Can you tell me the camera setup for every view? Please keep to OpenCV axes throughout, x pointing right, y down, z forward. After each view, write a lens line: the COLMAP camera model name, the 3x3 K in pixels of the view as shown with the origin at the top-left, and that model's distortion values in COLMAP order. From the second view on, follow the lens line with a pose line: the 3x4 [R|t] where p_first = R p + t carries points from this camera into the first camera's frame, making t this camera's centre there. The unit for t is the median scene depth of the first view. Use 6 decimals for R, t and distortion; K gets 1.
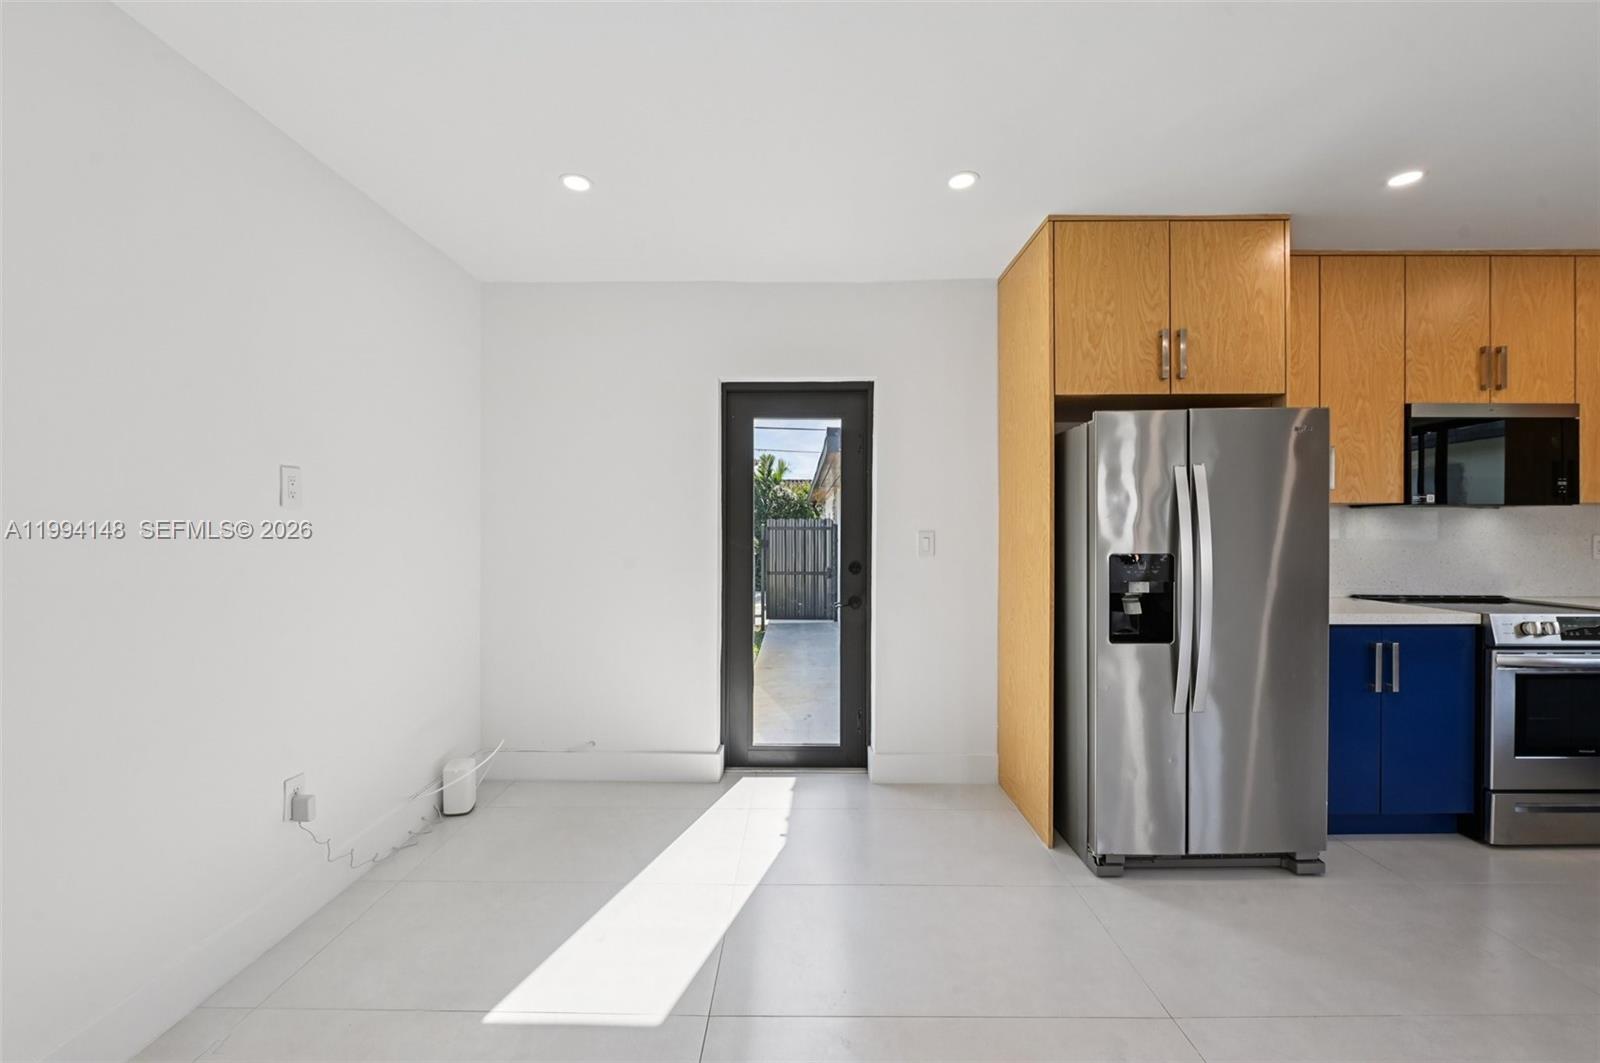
lens RADIAL K [[638.7, 0, 804.5], [0, 638.7, 528.6], [0, 0, 1]] dist [-0.006771, -0.000706]
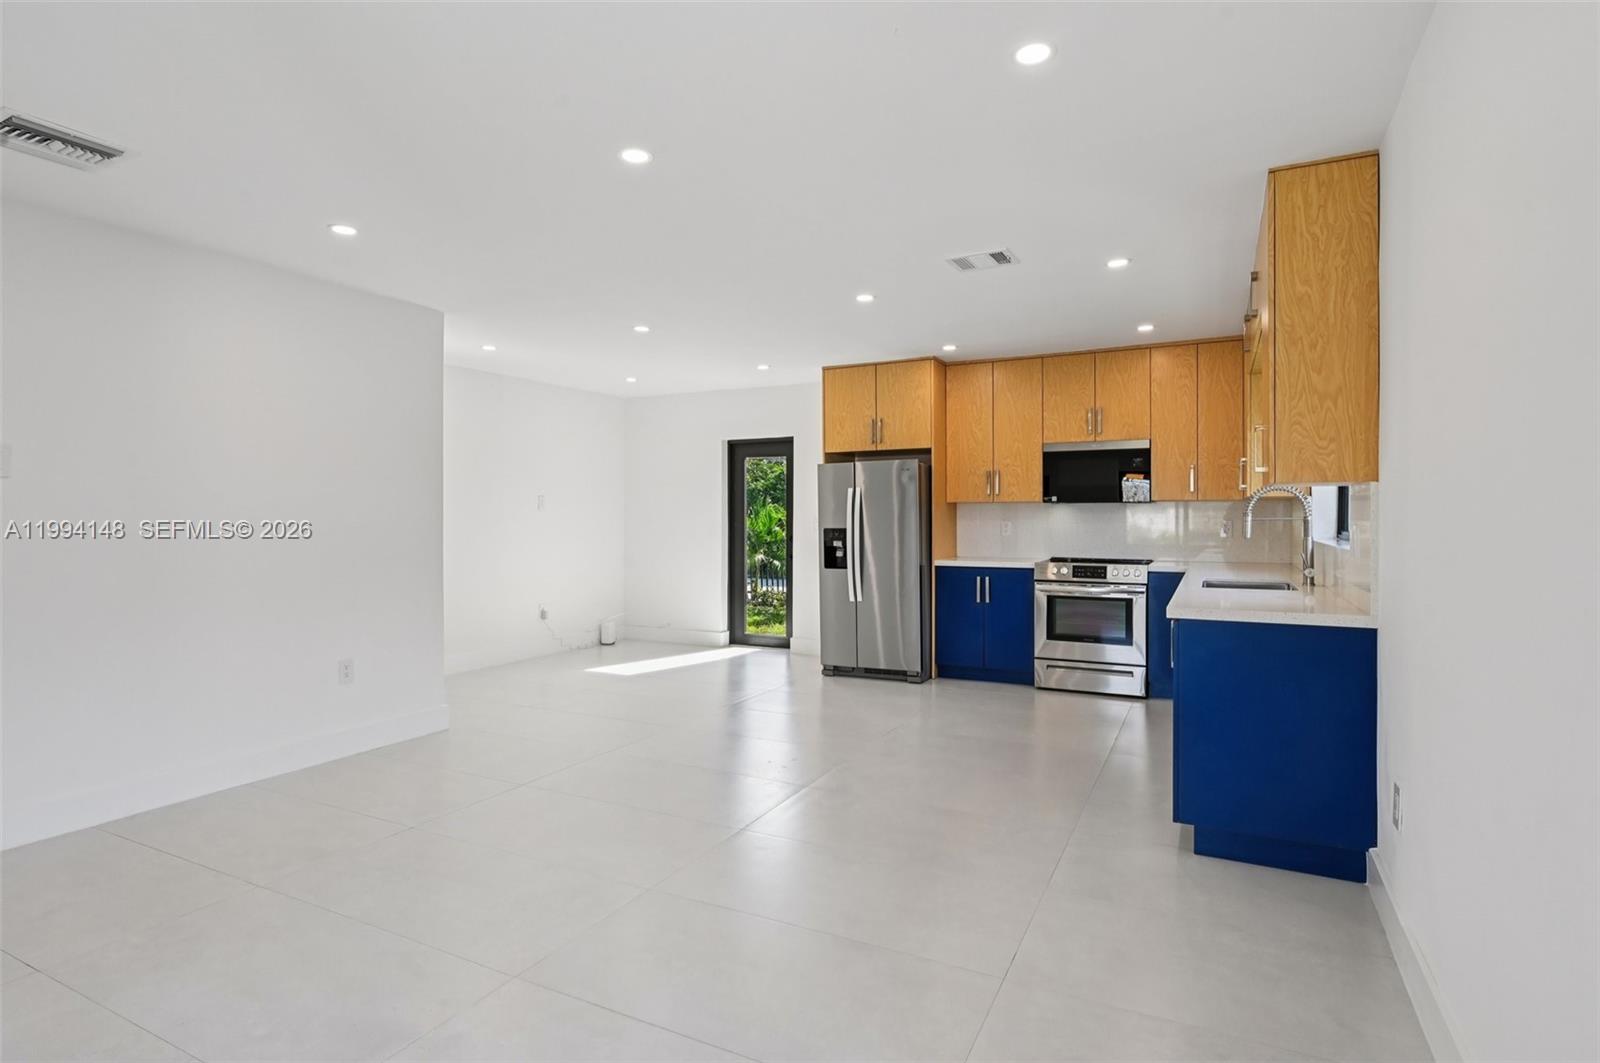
lens RADIAL K [[832.9, 0, 790.1], [0, 832.9, 516.8], [0, 0, 1]] dist [-0.006852, -0.001093]
pose [[0.889507, -0.001562, -0.456919, 1.383443], [-0.000601, 0.999989, -0.004588, 0.011449], [0.456921, 0.004355, 0.889496, -1.328894]]
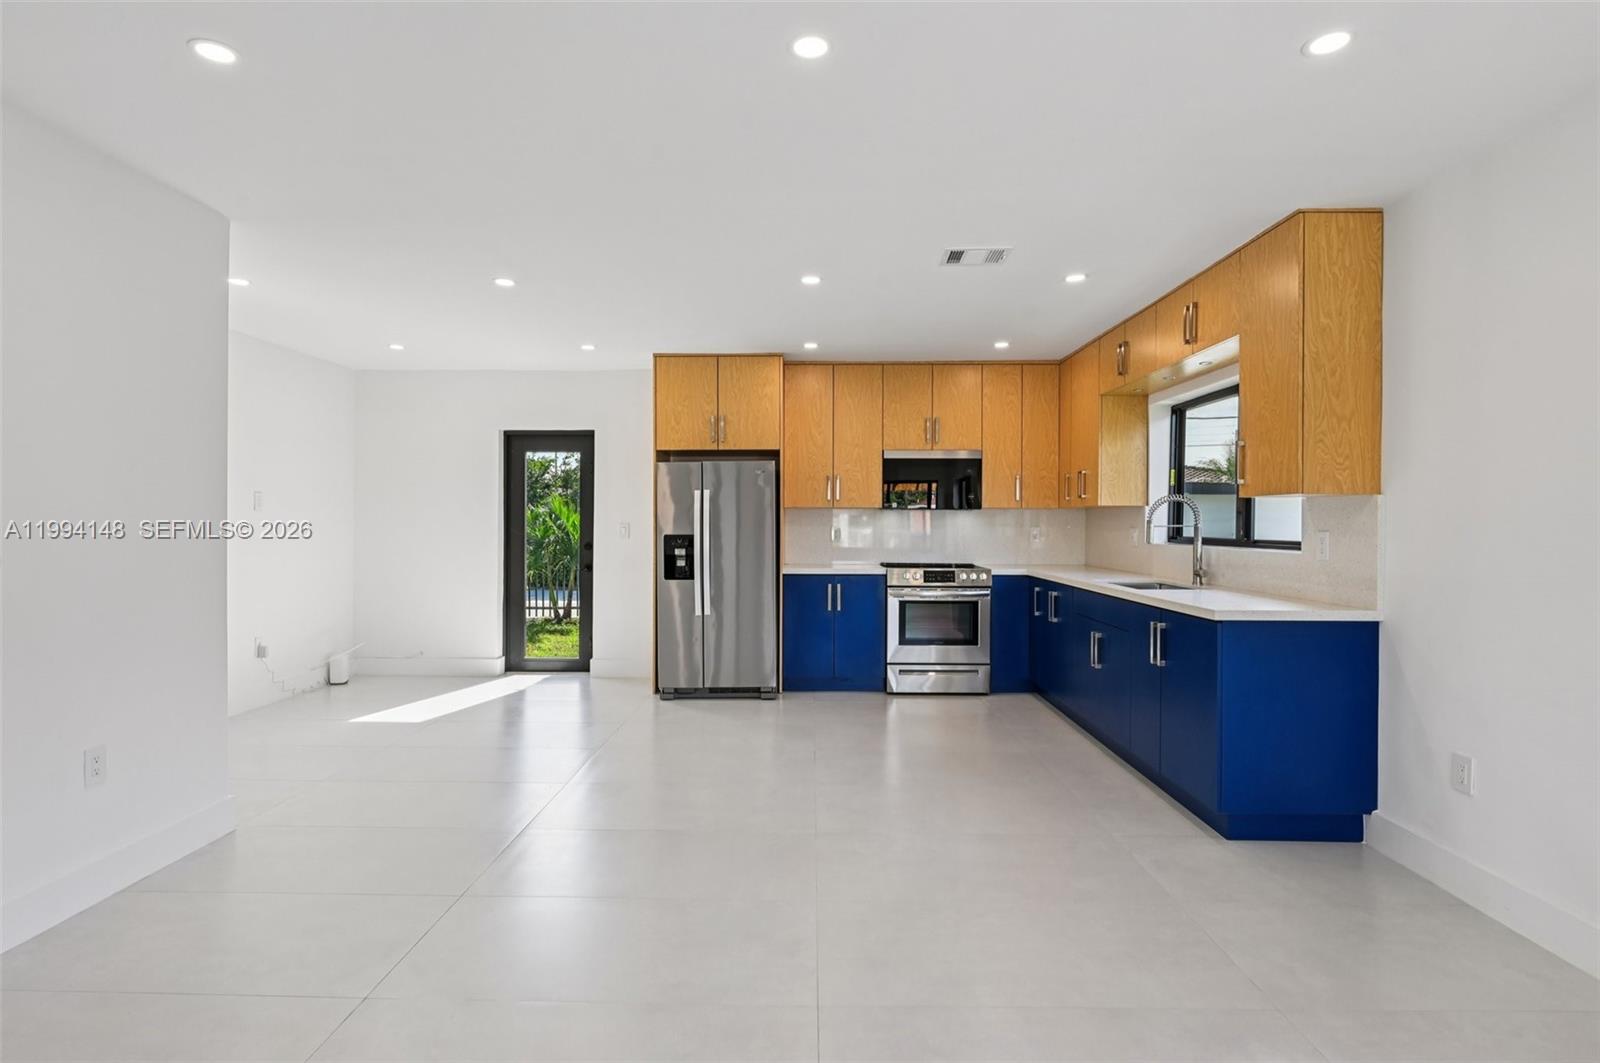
lens RADIAL K [[832.9, 0, 803.8], [0, 832.9, 525.5], [0, 0, 1]] dist [-0.006852, -0.001093]
pose [[0.999944, 0.002955, -0.010124, 0.764386], [-0.002963, 0.999995, -0.000777, 0.010398], [0.010122, 0.000807, 0.999948, -1.283802]]
